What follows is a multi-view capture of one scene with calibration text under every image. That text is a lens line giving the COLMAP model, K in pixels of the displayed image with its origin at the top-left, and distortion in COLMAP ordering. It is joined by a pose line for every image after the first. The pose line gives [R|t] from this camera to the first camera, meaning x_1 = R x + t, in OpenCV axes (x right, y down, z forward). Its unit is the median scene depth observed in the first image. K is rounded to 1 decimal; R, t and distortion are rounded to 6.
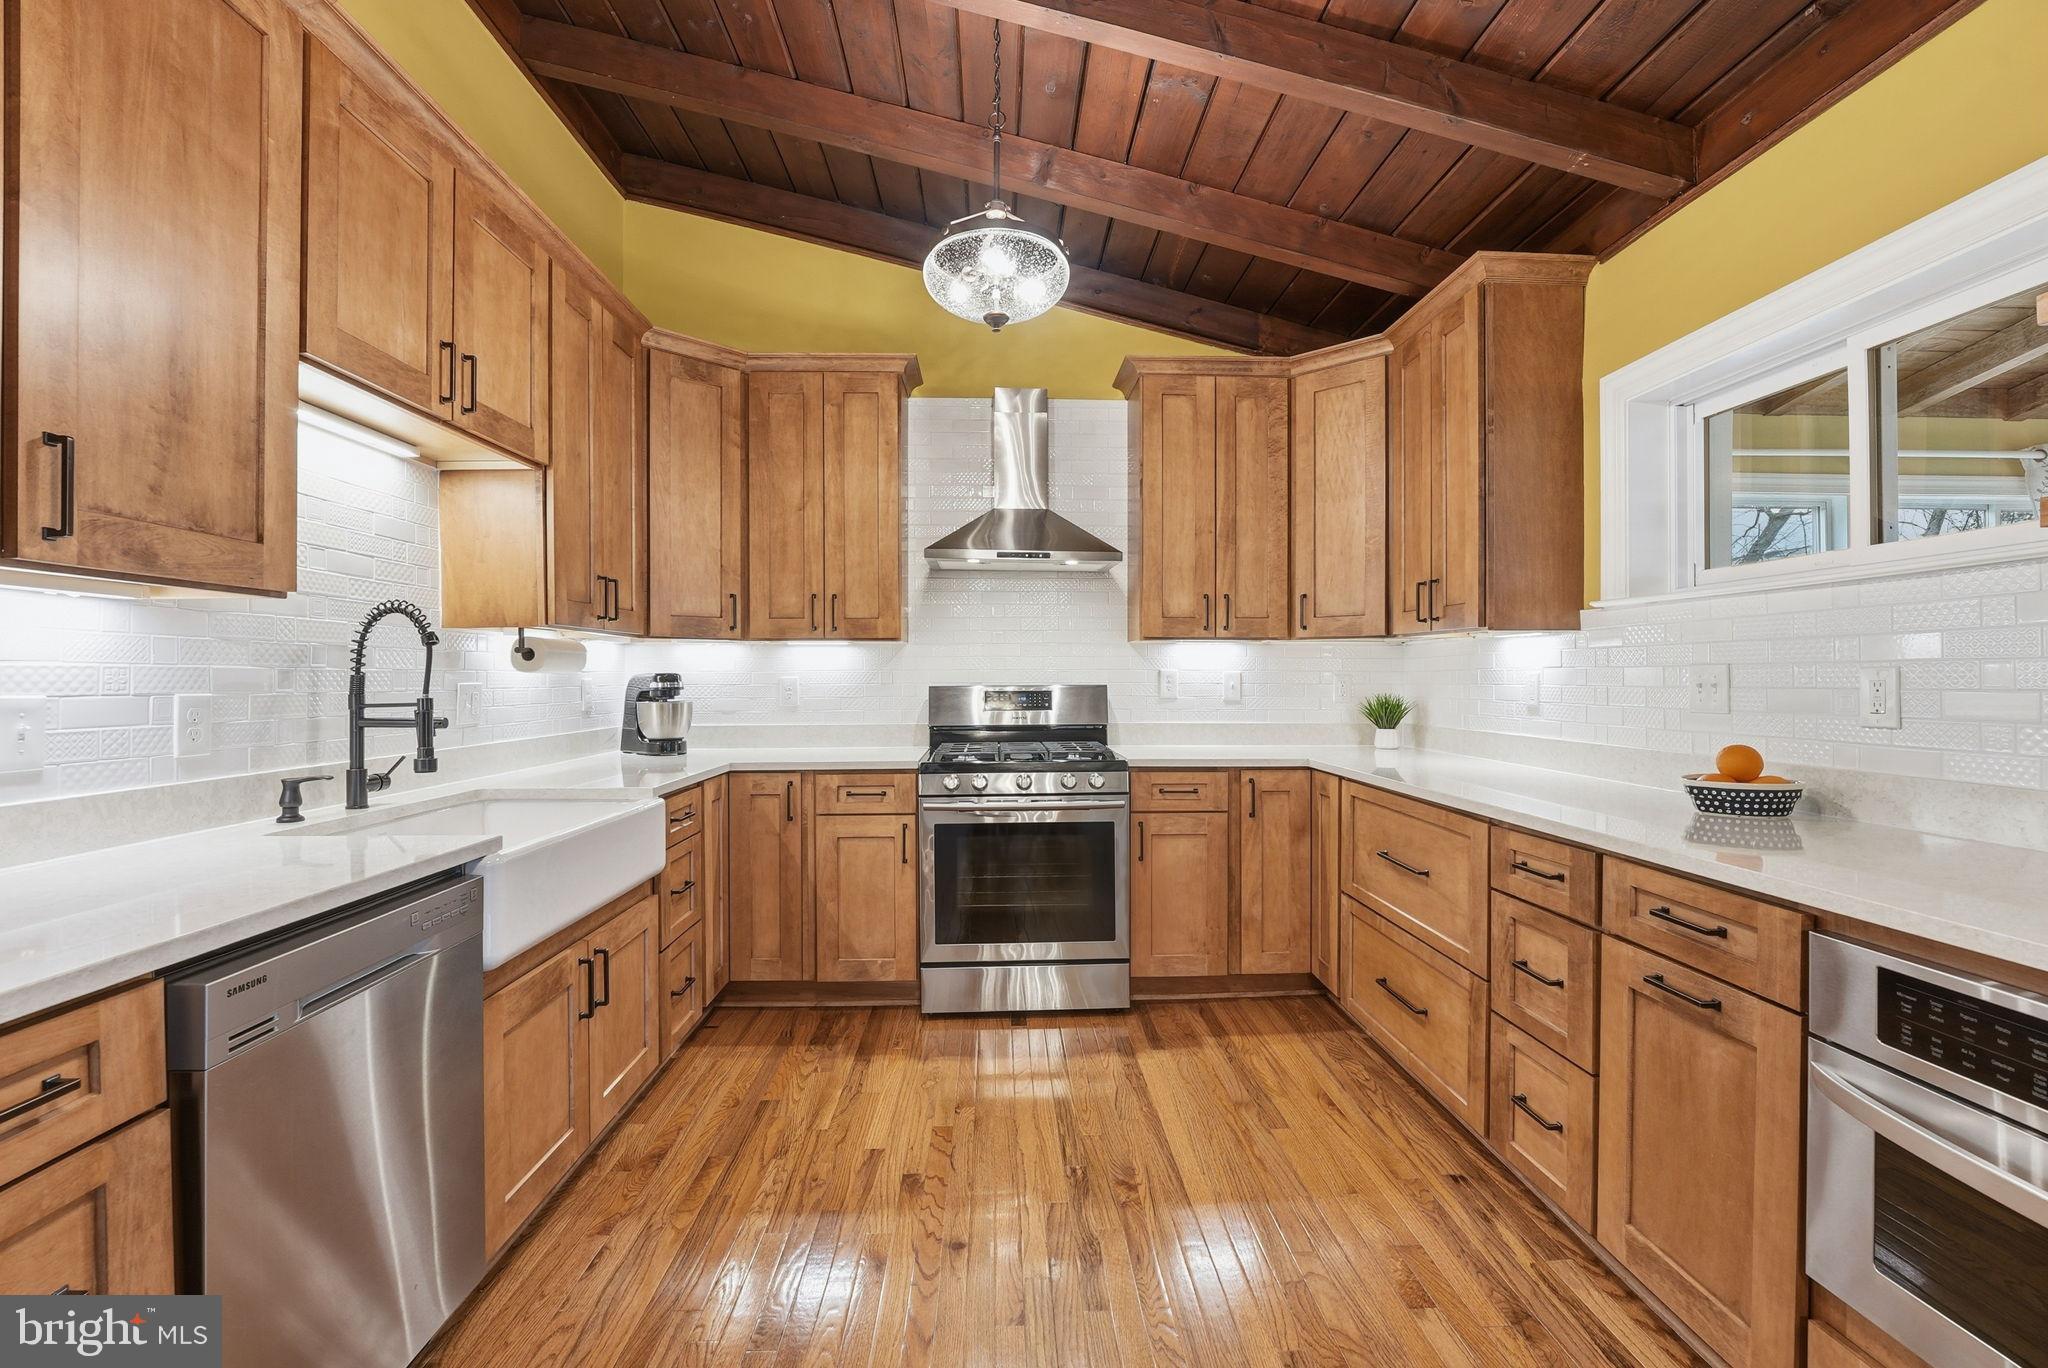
lens RADIAL K [[861.2, 0, 1032.4], [0, 861.2, 680.6], [0, 0, 1]] dist [-0.021896, 0.002199]
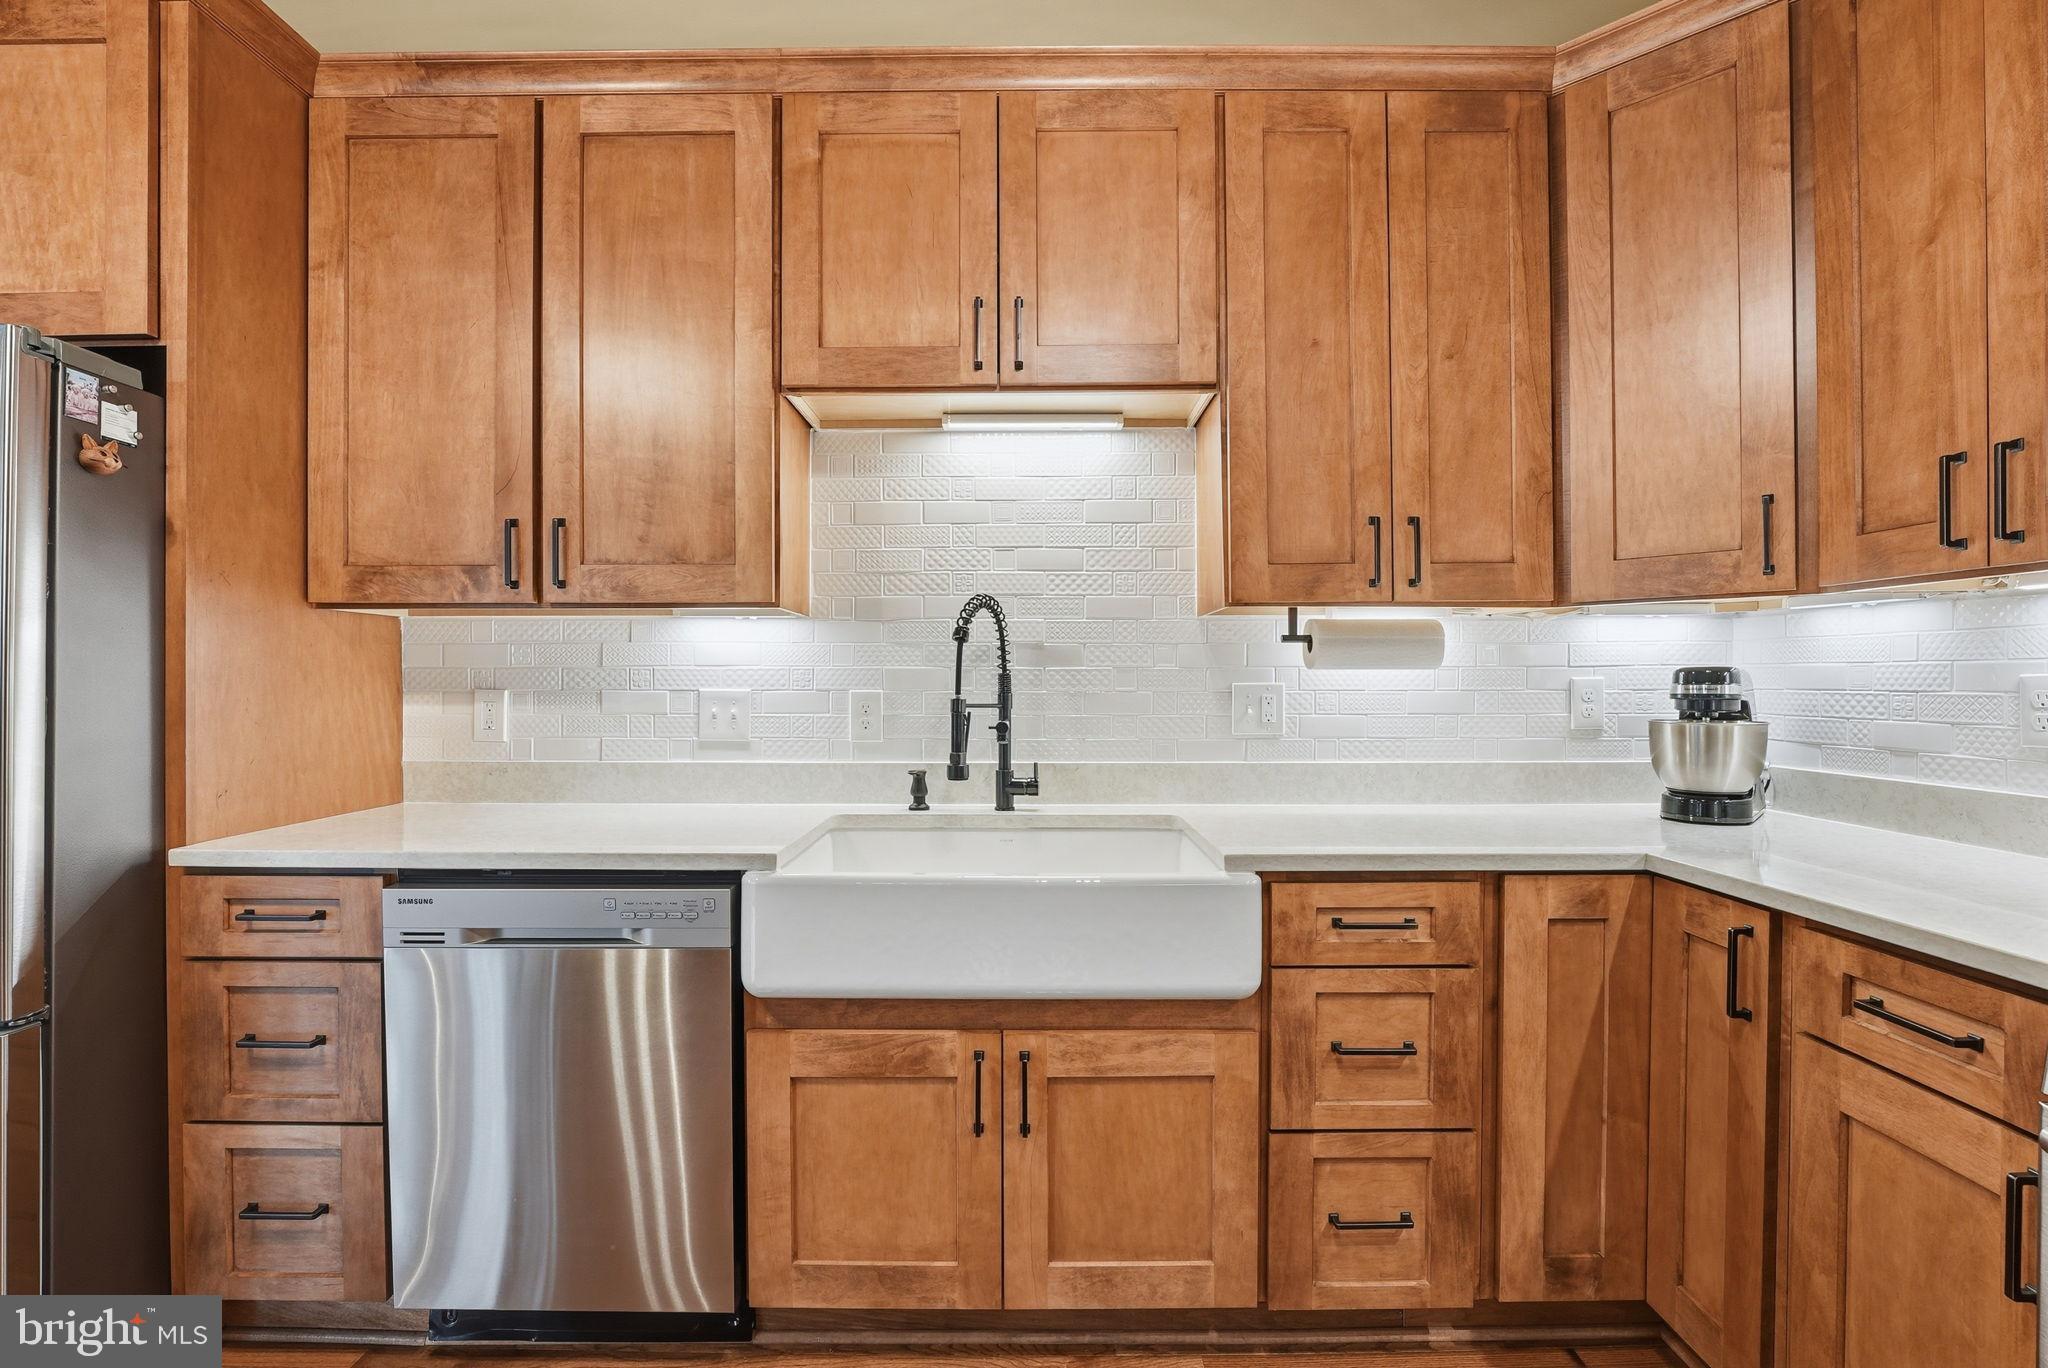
lens RADIAL K [[947.6, 0, 1029.5], [0, 947.6, 683.9], [0, 0, 1]] dist [-0.014536, 0.000377]
pose [[-0.038952, 0.009650, -0.999194, 0.359849], [-0.001906, 0.999951, 0.009731, -0.006829], [0.999239, 0.002284, -0.038932, 1.314650]]
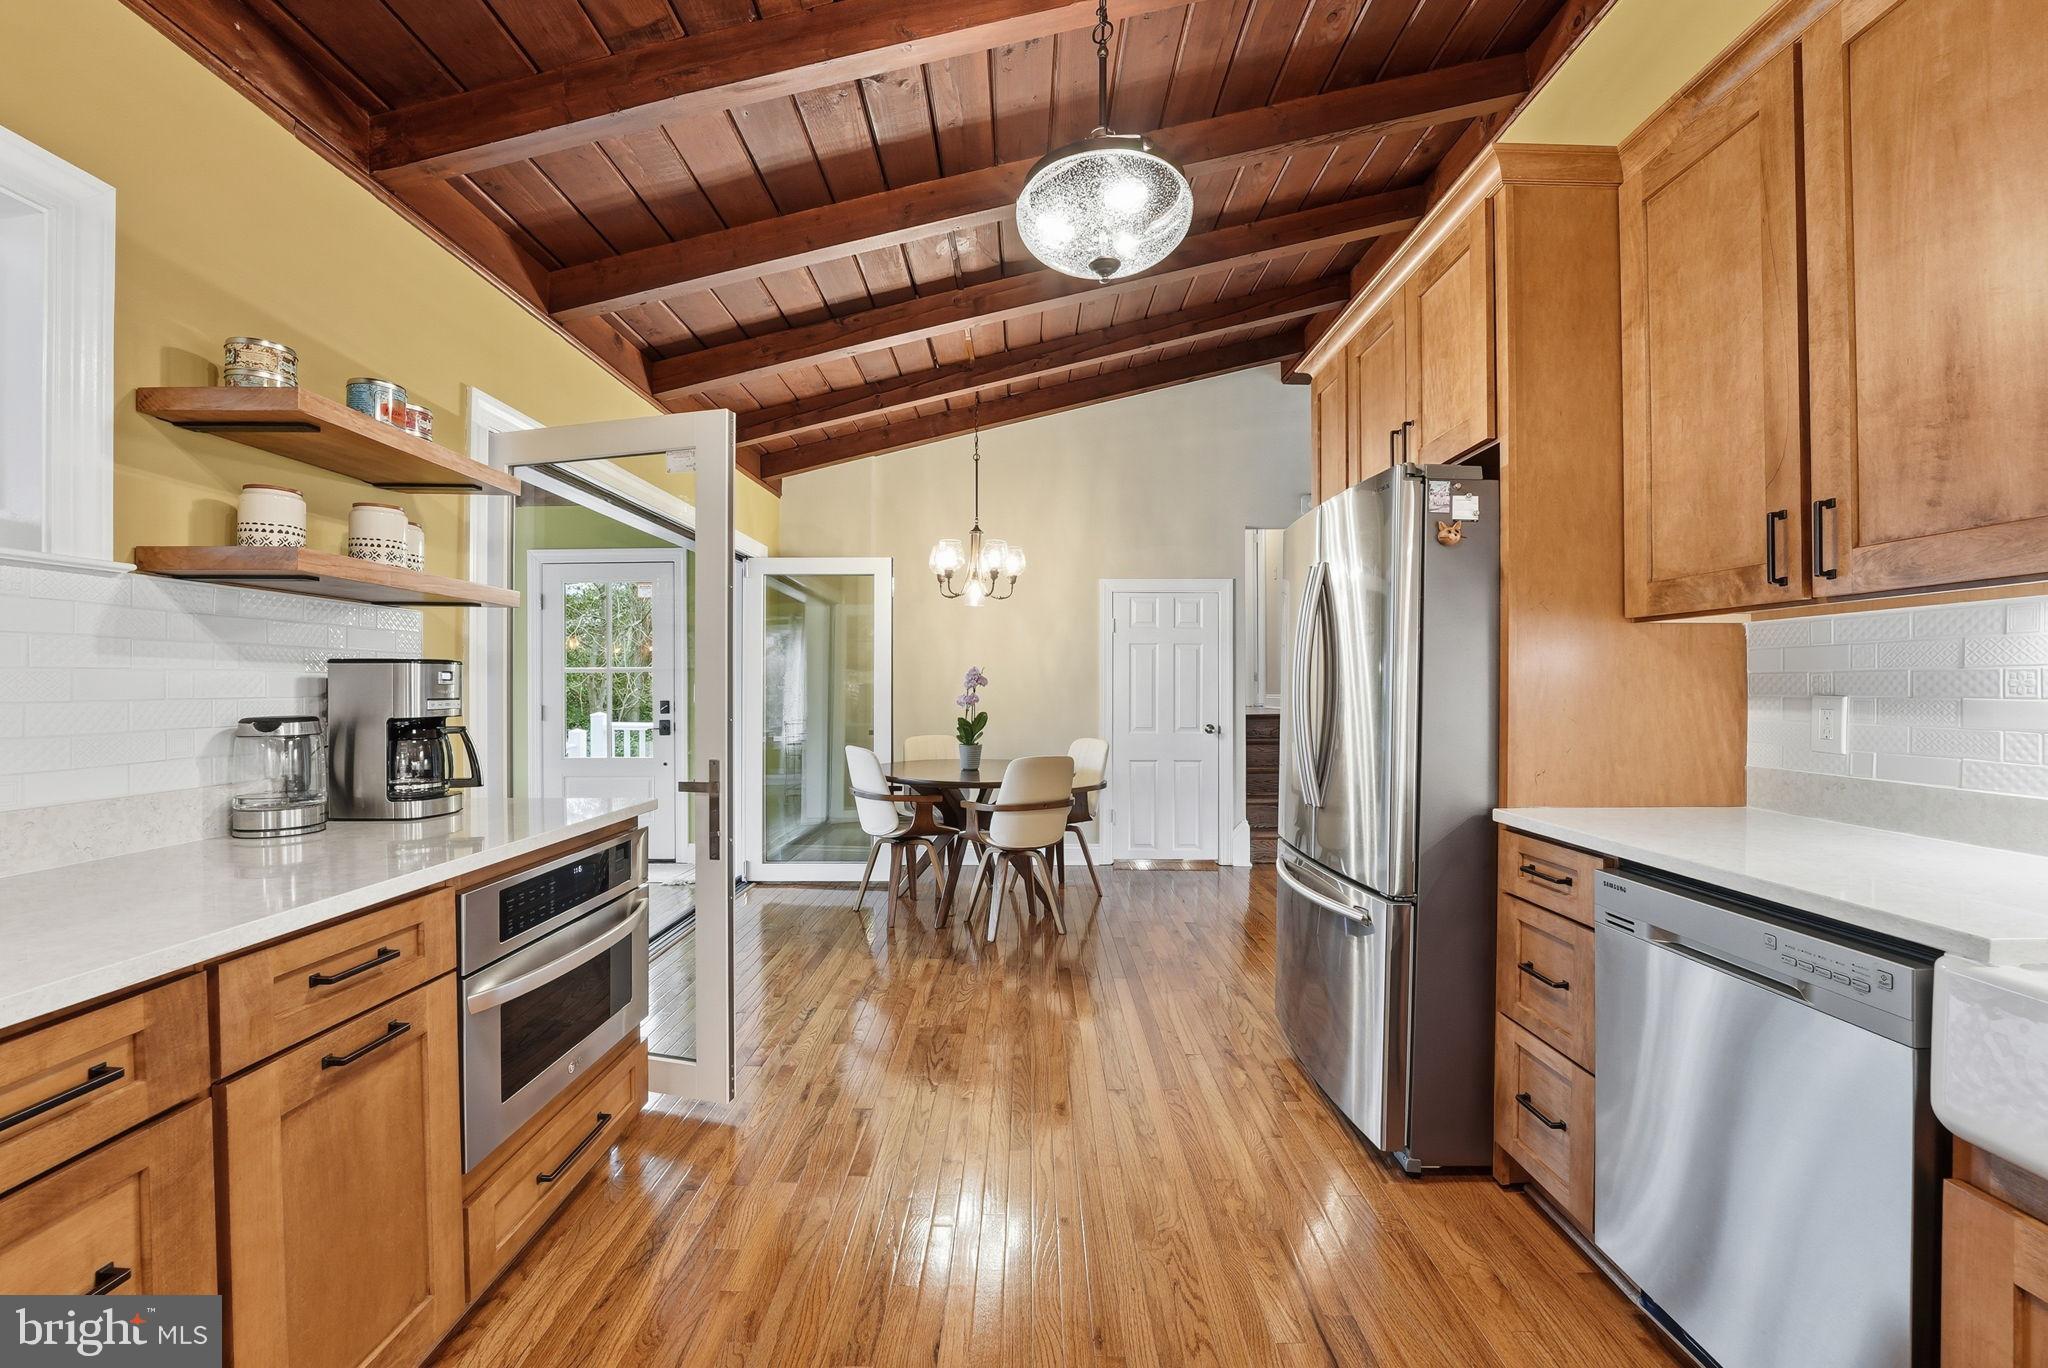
lens RADIAL K [[861.2, 0, 1025.3], [0, 861.2, 685.9], [0, 0, 1]] dist [-0.021896, 0.002199]
pose [[-0.999169, 0.004503, 0.040503, 0.038946], [0.004547, 0.999989, 0.000985, -0.003087], [-0.040498, 0.001168, -0.999179, 1.636785]]
